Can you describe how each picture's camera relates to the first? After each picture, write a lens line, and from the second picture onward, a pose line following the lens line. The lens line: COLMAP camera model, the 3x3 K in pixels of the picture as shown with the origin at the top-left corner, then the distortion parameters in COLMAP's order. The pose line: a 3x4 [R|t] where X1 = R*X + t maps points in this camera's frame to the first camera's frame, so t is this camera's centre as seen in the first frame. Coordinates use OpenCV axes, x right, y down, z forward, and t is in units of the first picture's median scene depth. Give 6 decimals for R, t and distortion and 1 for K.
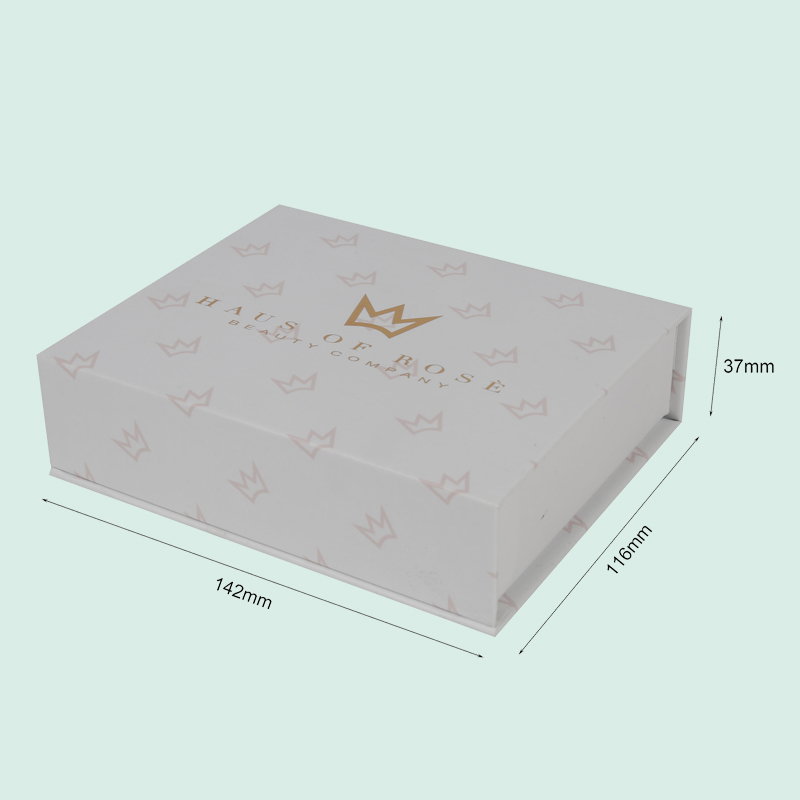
lens RADIAL K [[1614.2, 0, 400.0], [0, 1614.2, 400.0], [0, 0, 1]] dist [0.042933, 0.124940]
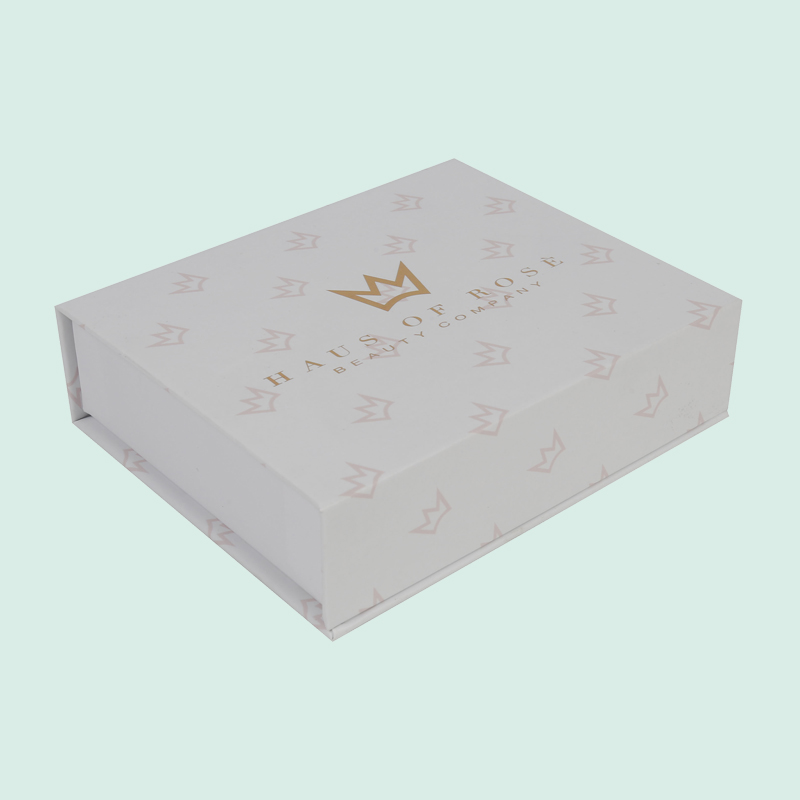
lens RADIAL K [[1534.7, 0, 400.0], [0, 1534.7, 400.0], [0, 0, 1]] dist [-0.028525, -0.093039]
pose [[0.333088, -0.527189, 0.781744, -0.780308], [0.486224, 0.806388, 0.336636, -0.310632], [-0.807860, 0.267974, 0.524931, 0.547689]]
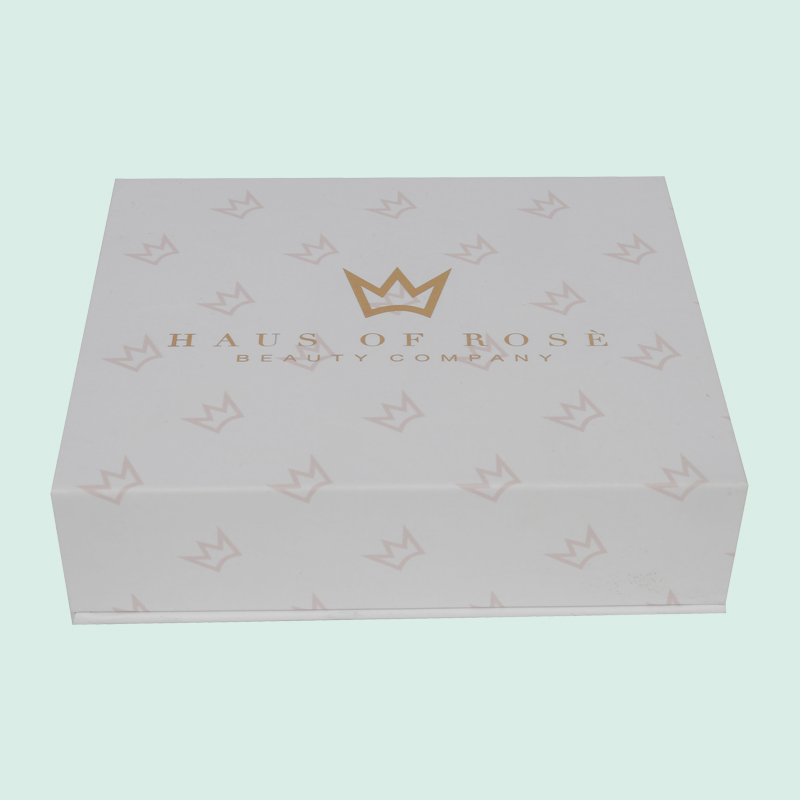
lens RADIAL K [[1550.8, 0, 400.0], [0, 1550.8, 400.0], [0, 0, 1]] dist [0.058104, 0.184691]
pose [[0.847853, -0.339543, 0.407254, -0.363367], [0.264507, 0.936520, 0.230143, -0.188253], [-0.459545, -0.087406, 0.883843, 0.297156]]
